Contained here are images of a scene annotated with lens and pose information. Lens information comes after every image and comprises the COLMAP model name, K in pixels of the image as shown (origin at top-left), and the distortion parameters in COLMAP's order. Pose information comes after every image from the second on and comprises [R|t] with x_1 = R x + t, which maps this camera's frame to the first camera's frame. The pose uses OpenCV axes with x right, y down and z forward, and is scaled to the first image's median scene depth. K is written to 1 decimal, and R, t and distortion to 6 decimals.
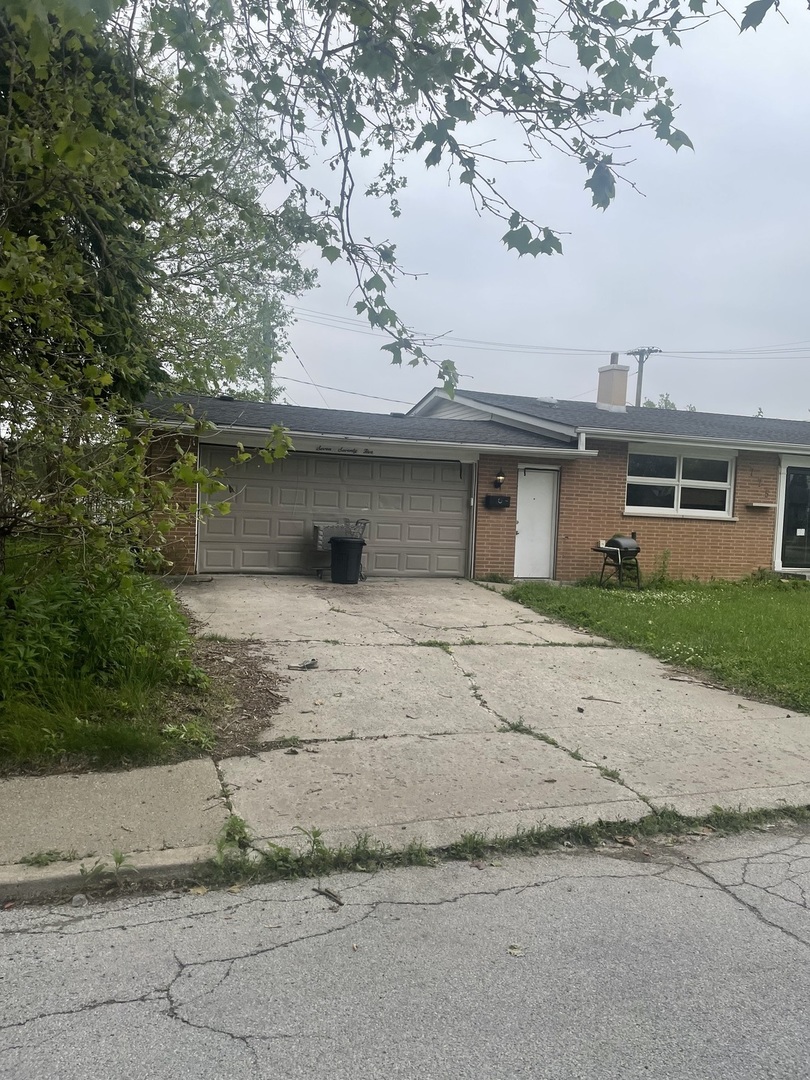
lens RADIAL K [[785.5, 0, 407.2], [0, 785.5, 539.4], [0, 0, 1]] dist [0.088722, -0.125207]
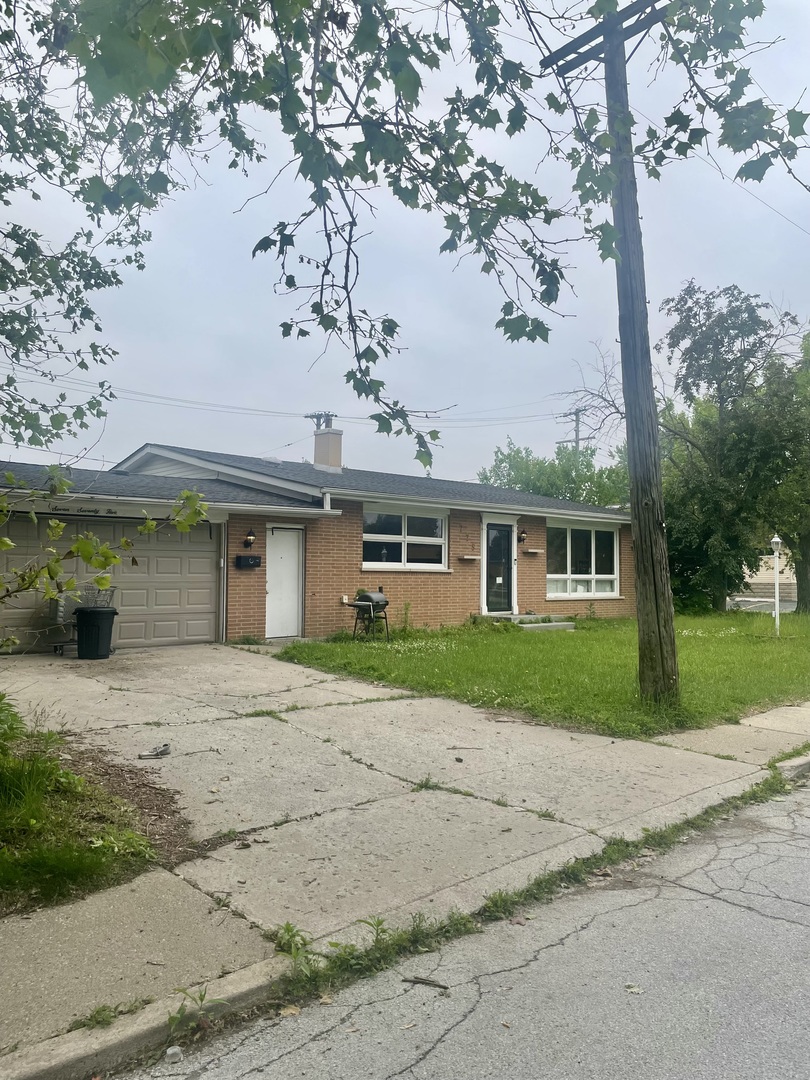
lens RADIAL K [[785.5, 0, 407.2], [0, 785.5, 539.4], [0, 0, 1]] dist [0.088722, -0.125207]
pose [[0.921019, -0.020772, 0.388964, -0.300495], [0.048799, 0.996863, -0.062314, -0.016677], [-0.386450, 0.076373, 0.919143, 0.051983]]
